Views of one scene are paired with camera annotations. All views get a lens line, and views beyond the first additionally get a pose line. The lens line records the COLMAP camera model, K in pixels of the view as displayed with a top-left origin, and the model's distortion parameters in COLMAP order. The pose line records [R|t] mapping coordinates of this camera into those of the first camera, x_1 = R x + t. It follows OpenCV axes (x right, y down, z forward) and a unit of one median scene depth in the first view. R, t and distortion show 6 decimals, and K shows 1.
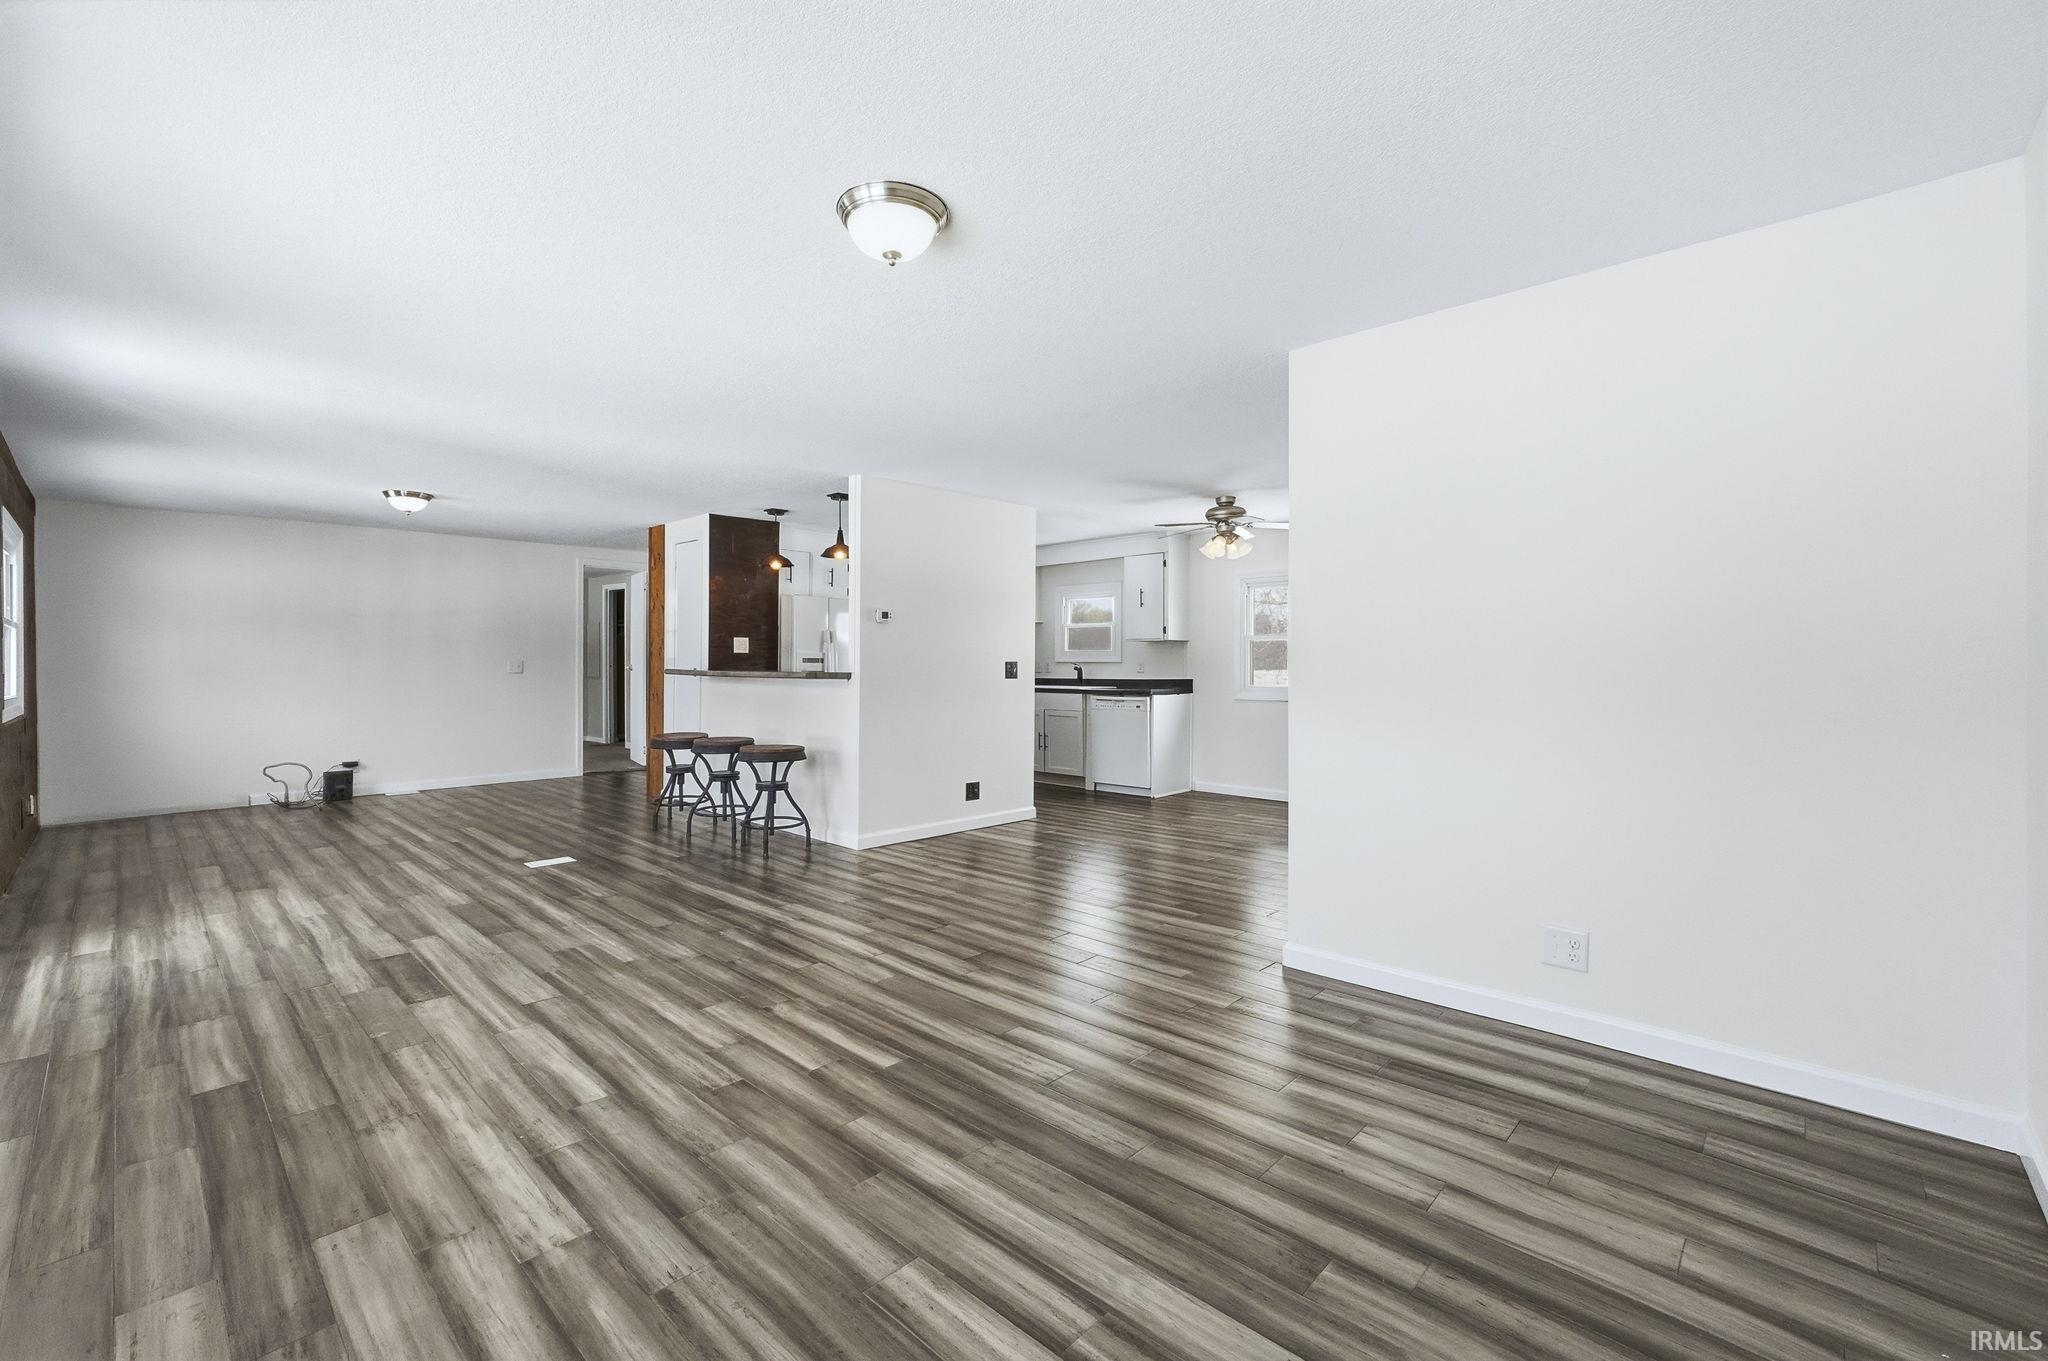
lens RADIAL K [[859.5, 0, 1024.0], [0, 859.5, 680.5], [0, 0, 1]] dist [-0.009269, 0.000162]
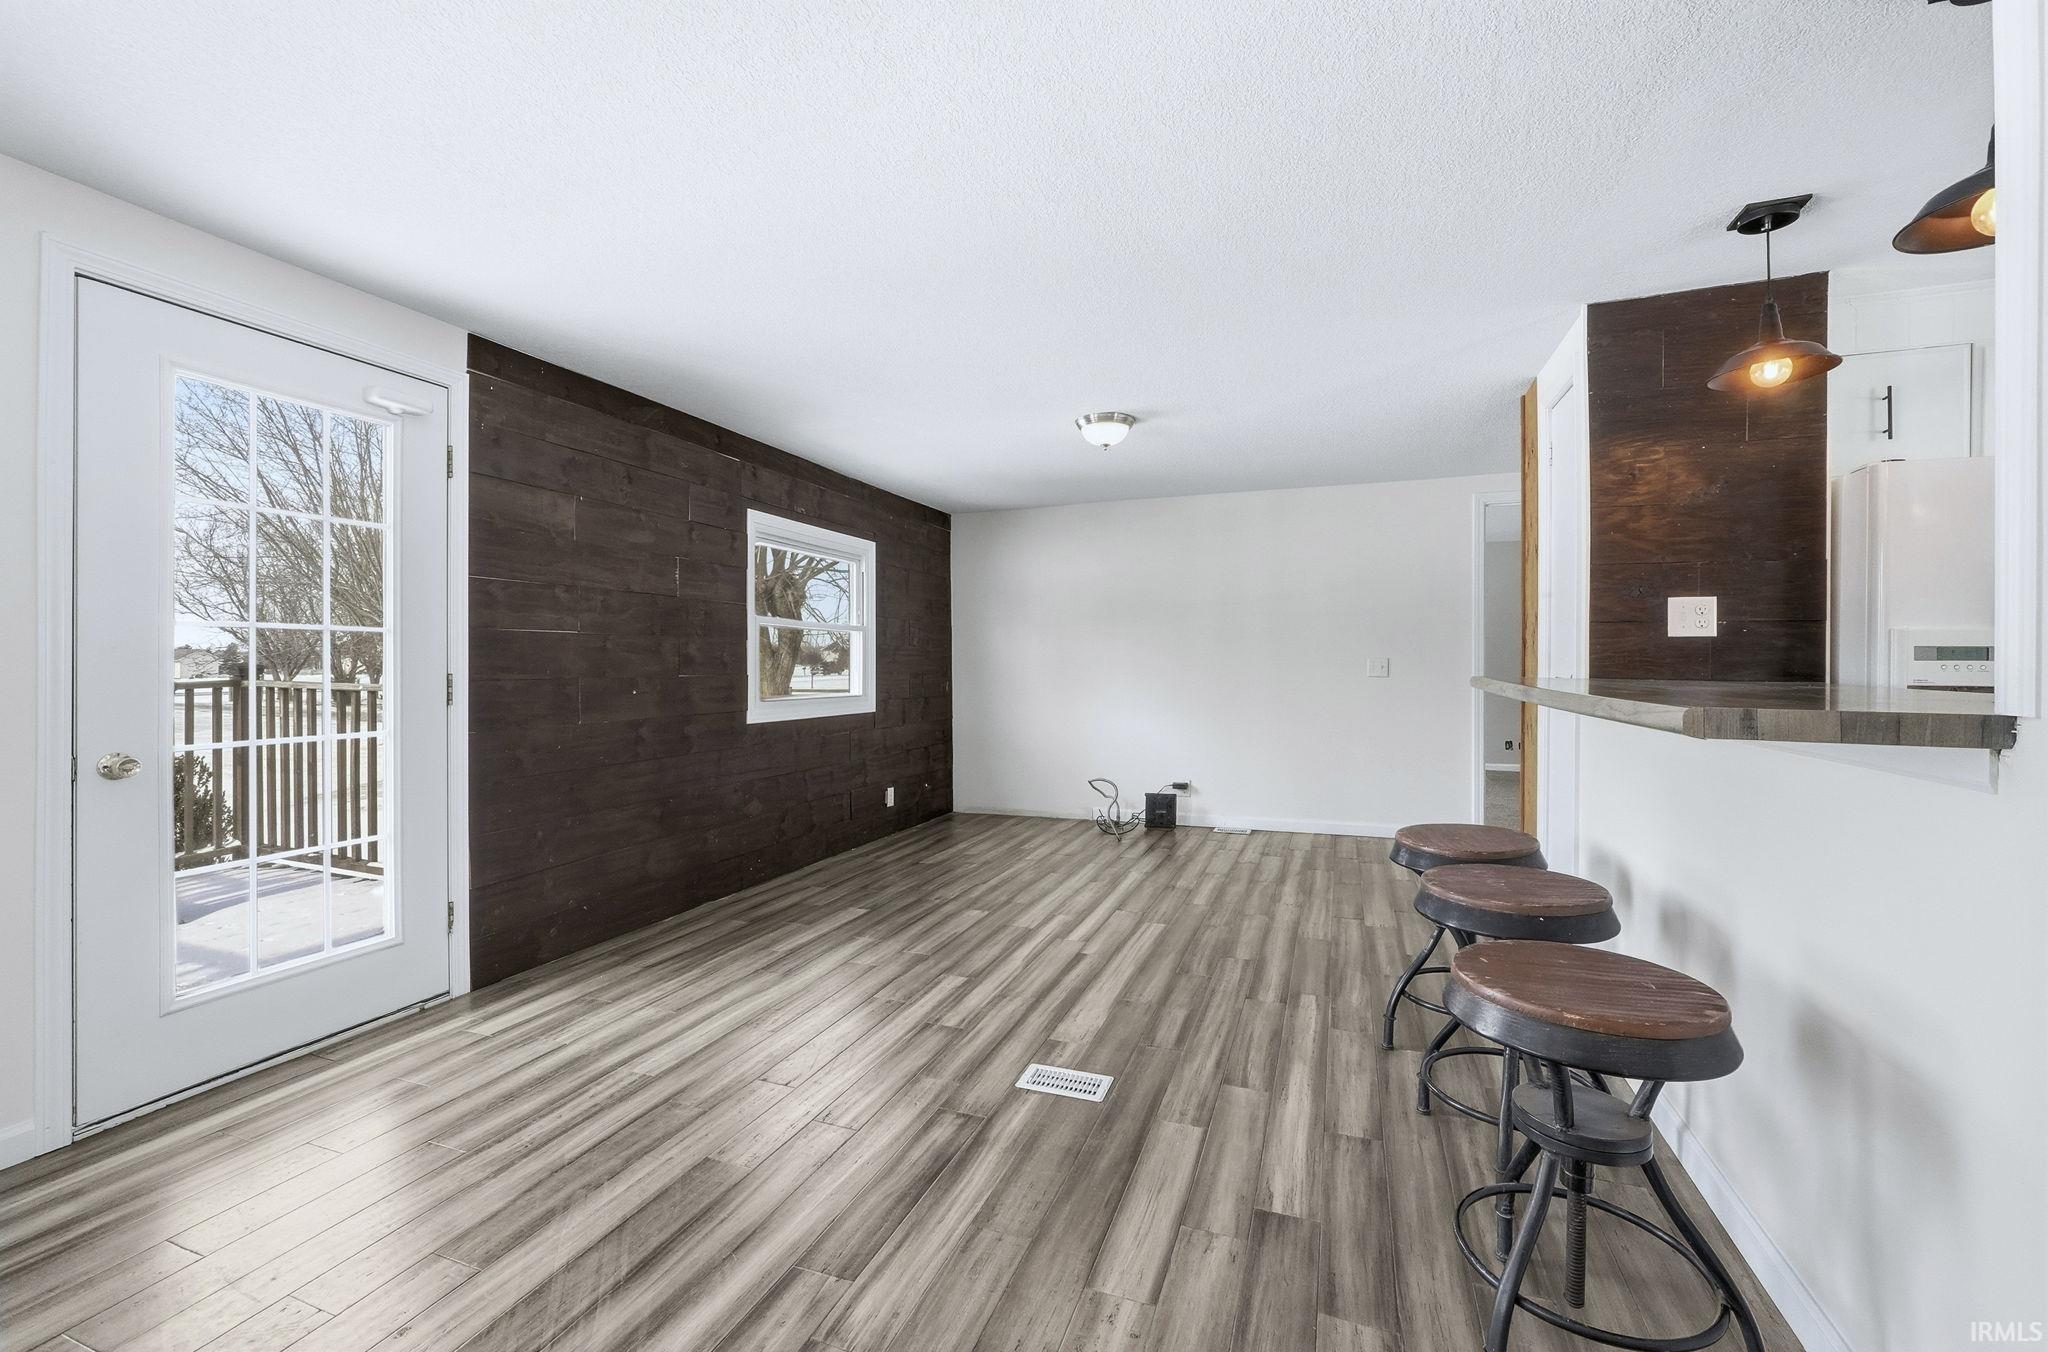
lens RADIAL K [[876.1, 0, 1024.0], [0, 876.1, 676.0], [0, 0, 1]] dist [-0.000706, -0.000111]
pose [[0.390216, 0.014403, -0.920611, -0.078225], [-0.012293, 0.999870, 0.010433, -0.014648], [0.920641, 0.007246, 0.390342, 0.560171]]
